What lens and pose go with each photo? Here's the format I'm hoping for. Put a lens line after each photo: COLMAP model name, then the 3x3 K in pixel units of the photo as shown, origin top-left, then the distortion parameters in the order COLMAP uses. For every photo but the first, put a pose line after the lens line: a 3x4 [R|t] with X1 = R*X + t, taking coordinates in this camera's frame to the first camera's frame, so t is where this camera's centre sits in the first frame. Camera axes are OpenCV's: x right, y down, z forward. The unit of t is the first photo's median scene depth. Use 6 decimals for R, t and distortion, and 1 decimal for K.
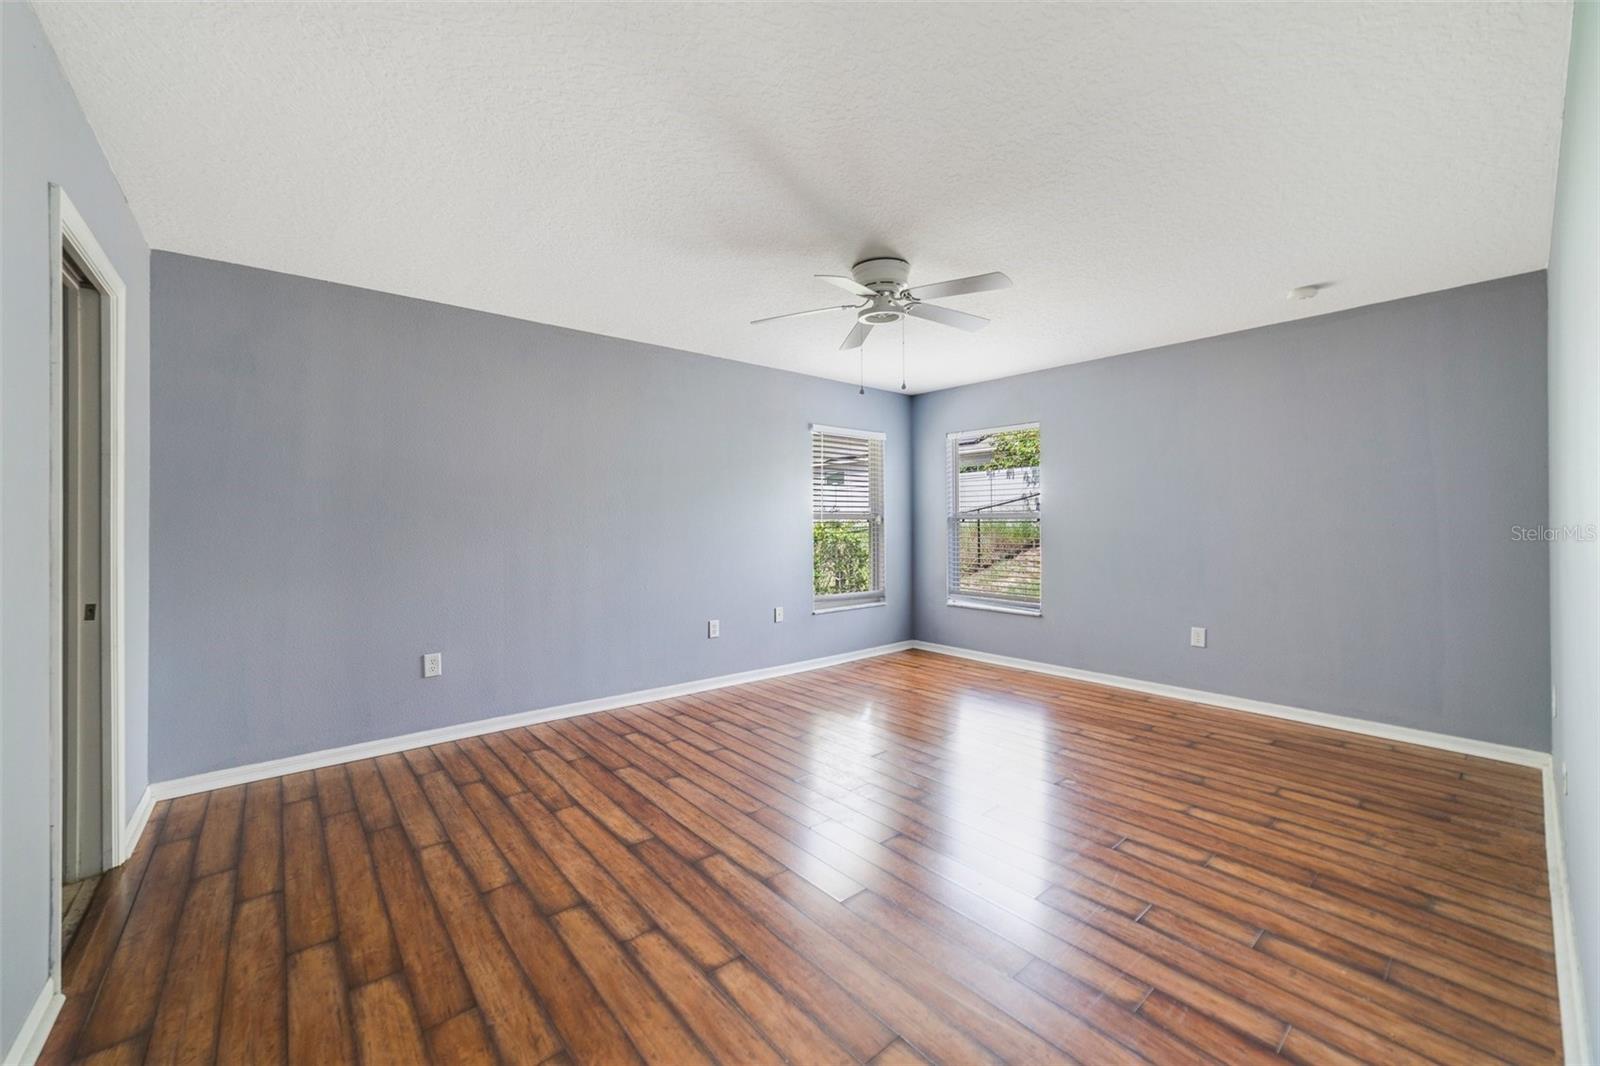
lens RADIAL K [[616.6, 0, 788.8], [0, 616.6, 527.4], [0, 0, 1]] dist [-0.012199, -0.000115]
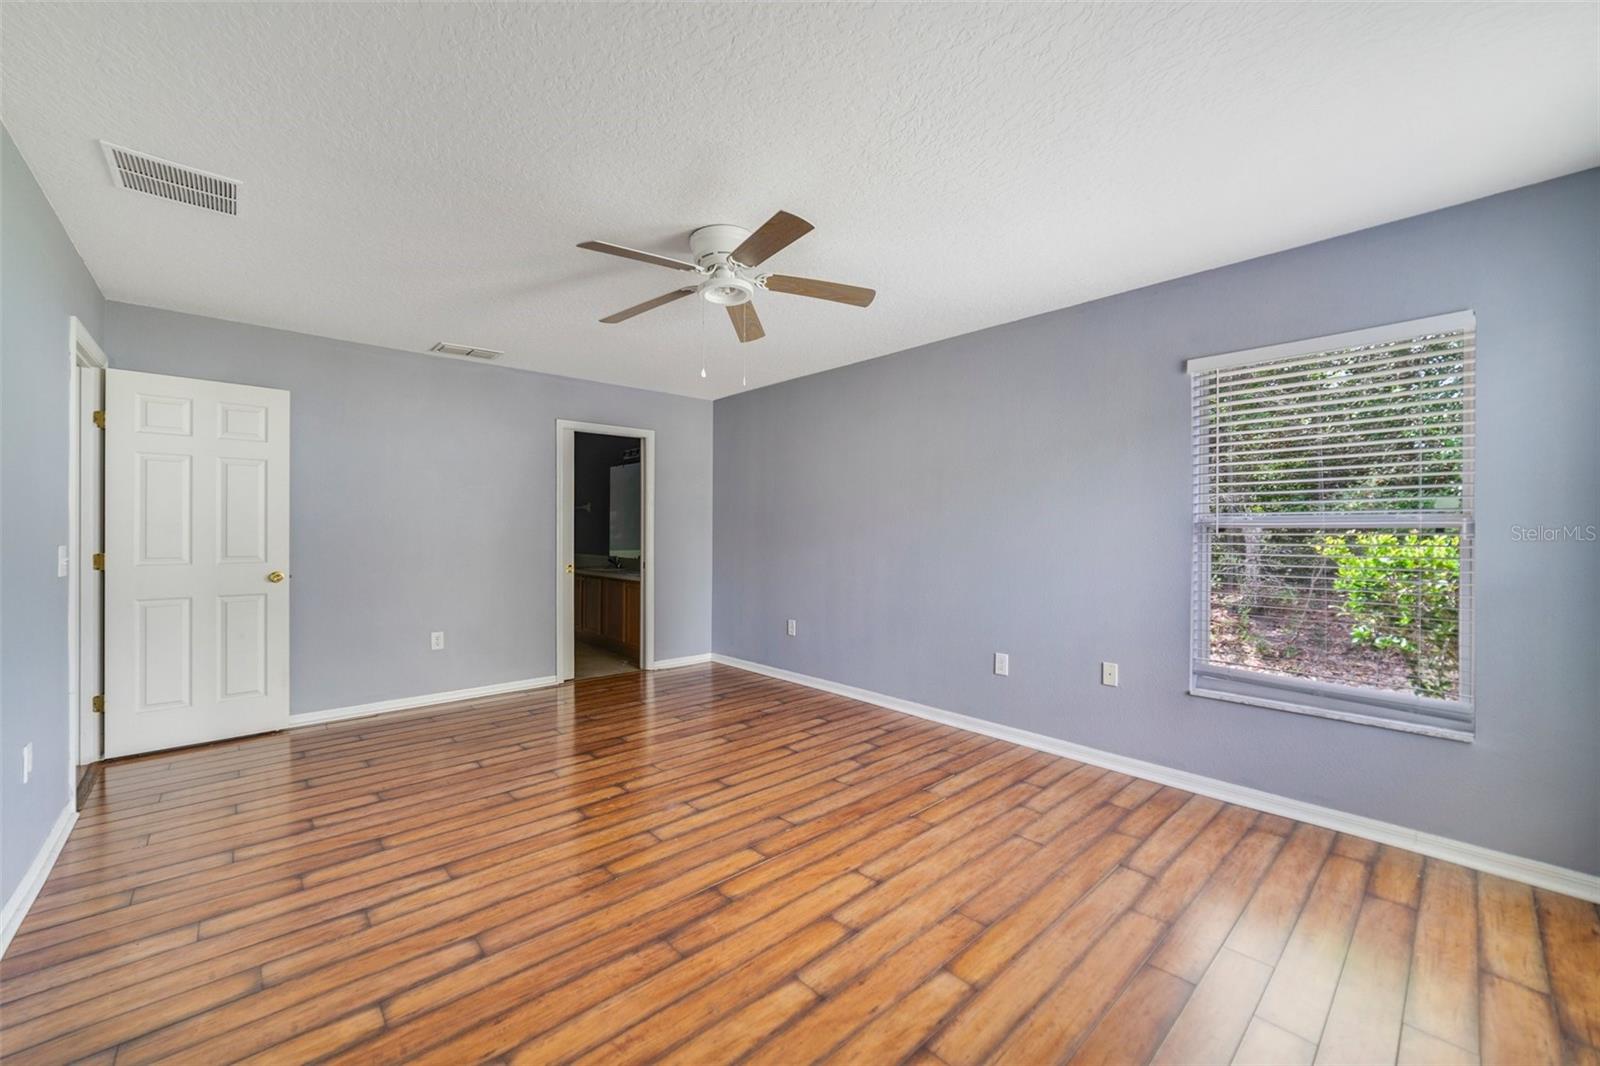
lens RADIAL K [[616.6, 0, 787.9], [0, 616.6, 532.5], [0, 0, 1]] dist [-0.012199, -0.000115]
pose [[0.038344, 0.000376, -0.999265, 0.919800], [-0.008070, 0.999967, 0.000067, -0.008433], [0.999232, 0.008061, 0.038346, 0.939170]]
